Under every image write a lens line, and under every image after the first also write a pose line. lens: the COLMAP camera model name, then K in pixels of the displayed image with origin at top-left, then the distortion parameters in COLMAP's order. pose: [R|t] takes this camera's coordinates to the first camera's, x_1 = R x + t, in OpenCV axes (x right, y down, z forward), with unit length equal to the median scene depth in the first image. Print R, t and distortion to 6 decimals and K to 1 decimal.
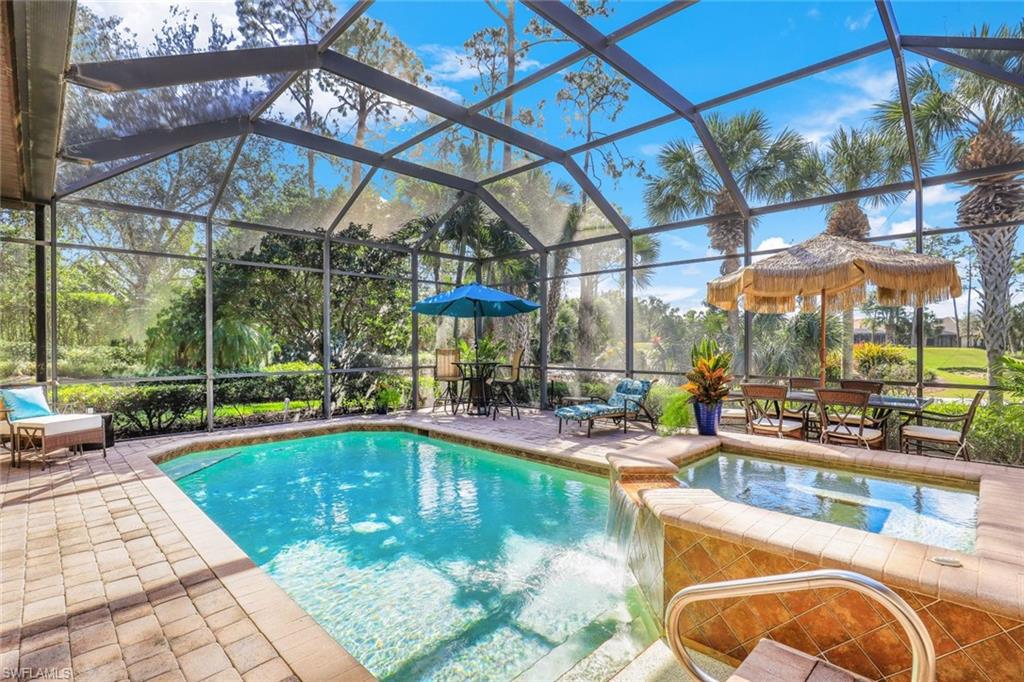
lens RADIAL K [[492.1, 0, 512.0], [0, 492.1, 341.0], [0, 0, 1]] dist [-0.001196, -0.000190]
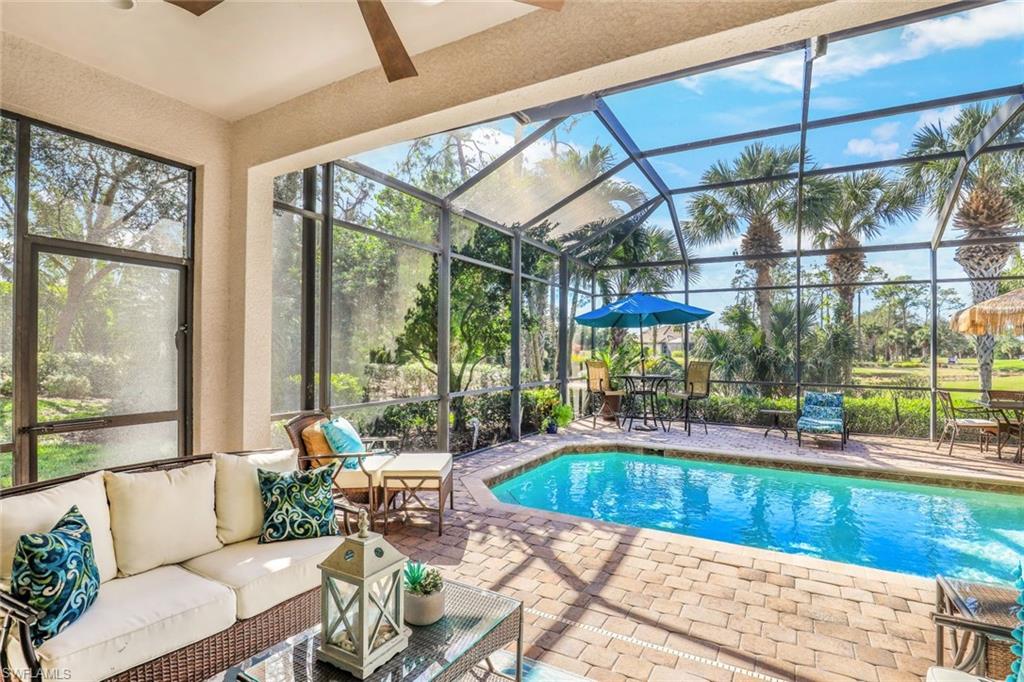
lens RADIAL K [[492.1, 0, 512.0], [0, 492.1, 341.0], [0, 0, 1]] dist [-0.001196, -0.000190]
pose [[0.962049, 0.014740, 0.272477, -0.788058], [-0.009755, 0.999760, -0.019641, -0.001910], [-0.272701, 0.016238, 0.961962, 0.205484]]
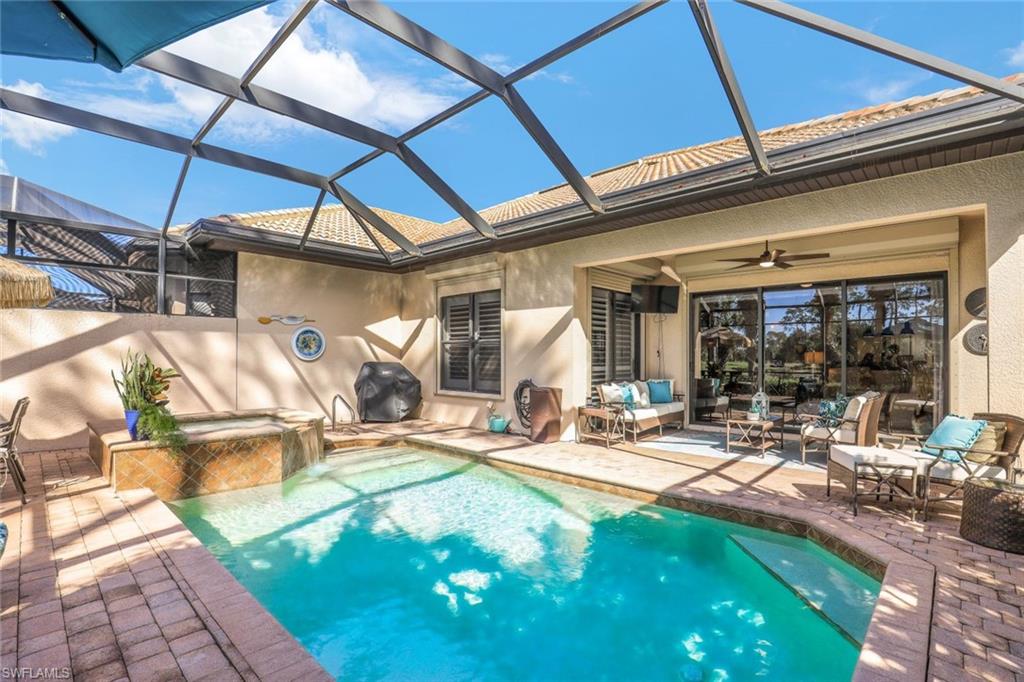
lens RADIAL K [[487.1, 0, 501.5], [0, 487.1, 346.1], [0, 0, 1]] dist [-0.031597, 0.000602]
pose [[-0.999434, -0.004599, -0.033314, -0.210501], [-0.004277, 0.999943, -0.009741, -0.006588], [0.033357, -0.009593, -0.999397, 1.427904]]
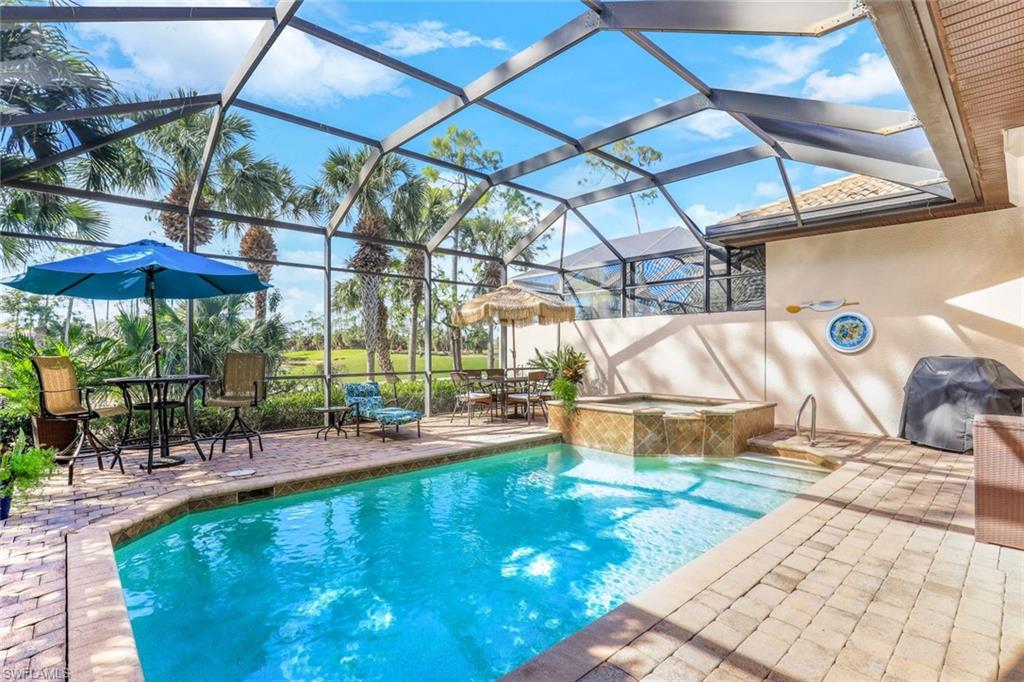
lens RADIAL K [[481.3, 0, 491.7], [0, 481.3, 343.1], [0, 0, 1]] dist [-0.030866, 0.000397]
pose [[0.053058, 0.003881, 0.998584, -0.852481], [0.001757, 0.999991, -0.003980, 0.003803], [-0.998590, 0.001965, 0.053051, 0.790850]]
